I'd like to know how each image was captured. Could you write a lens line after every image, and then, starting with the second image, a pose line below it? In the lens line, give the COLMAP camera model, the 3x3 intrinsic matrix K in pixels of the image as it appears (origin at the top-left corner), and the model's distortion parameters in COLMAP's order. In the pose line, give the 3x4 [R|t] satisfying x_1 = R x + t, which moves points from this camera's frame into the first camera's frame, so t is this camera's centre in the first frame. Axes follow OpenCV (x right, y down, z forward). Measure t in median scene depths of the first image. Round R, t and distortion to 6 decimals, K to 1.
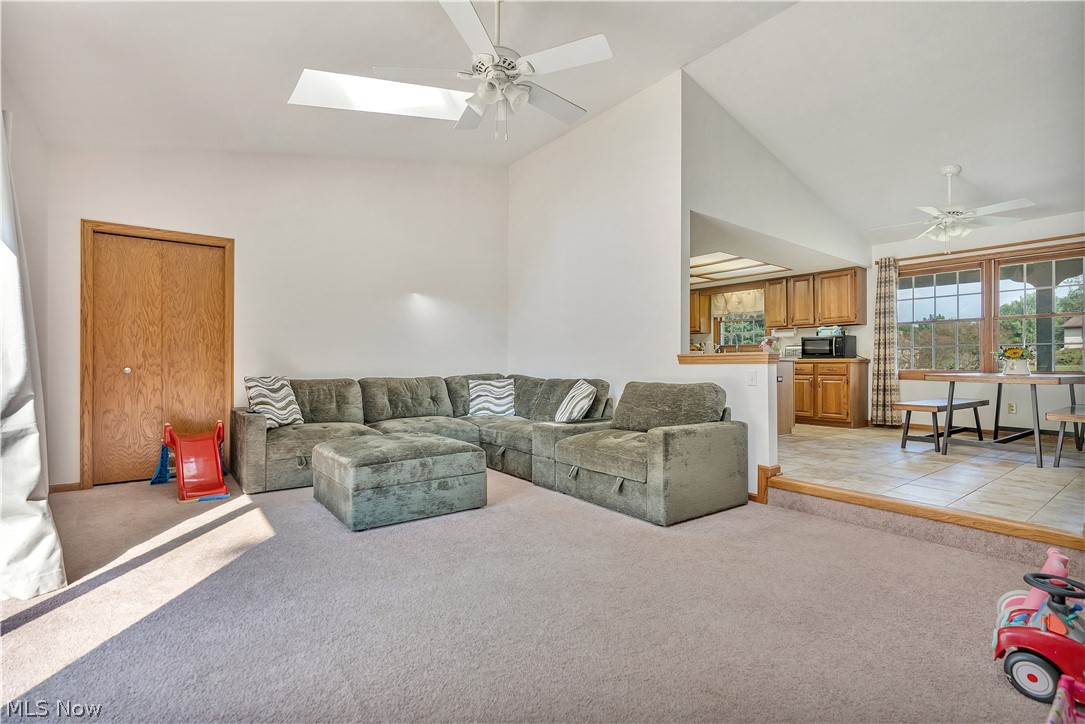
lens RADIAL K [[493.2, 0, 546.8], [0, 493.2, 362.4], [0, 0, 1]] dist [-0.001471, -0.000151]
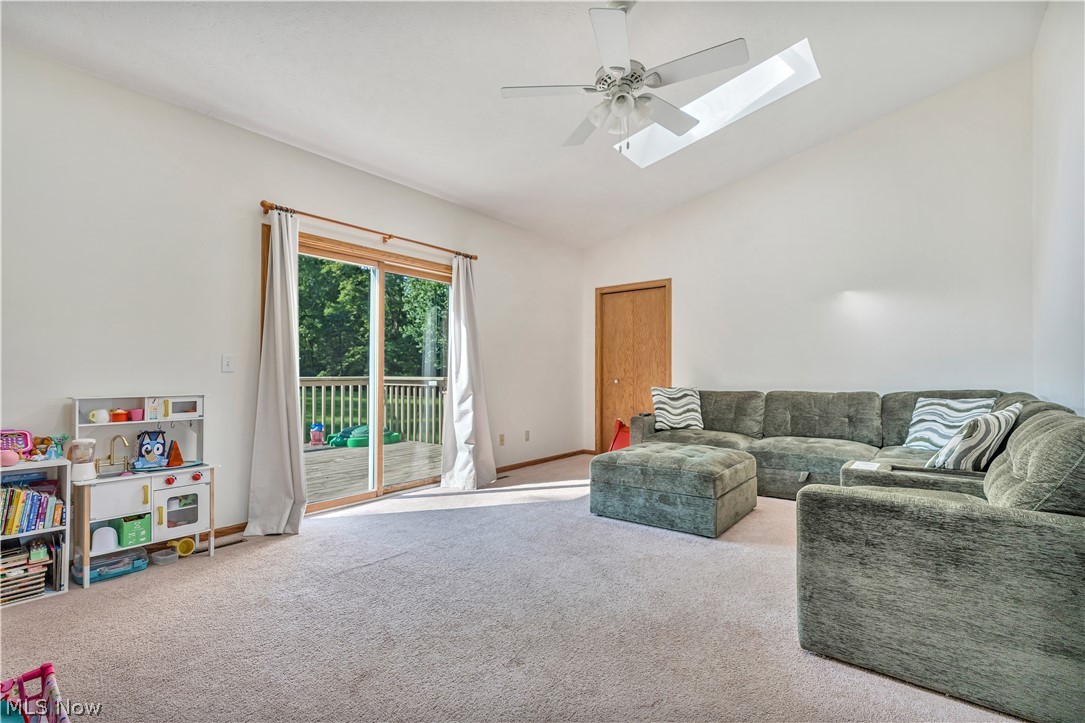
lens RADIAL K [[489.5, 0, 545.6], [0, 489.5, 367.0], [0, 0, 1]] dist [-0.008242, -0.000208]
pose [[0.261838, -0.021809, -0.964865, 0.519195], [0.010043, 0.999752, -0.019873, -0.000551], [0.965059, -0.004486, 0.261992, 0.383655]]
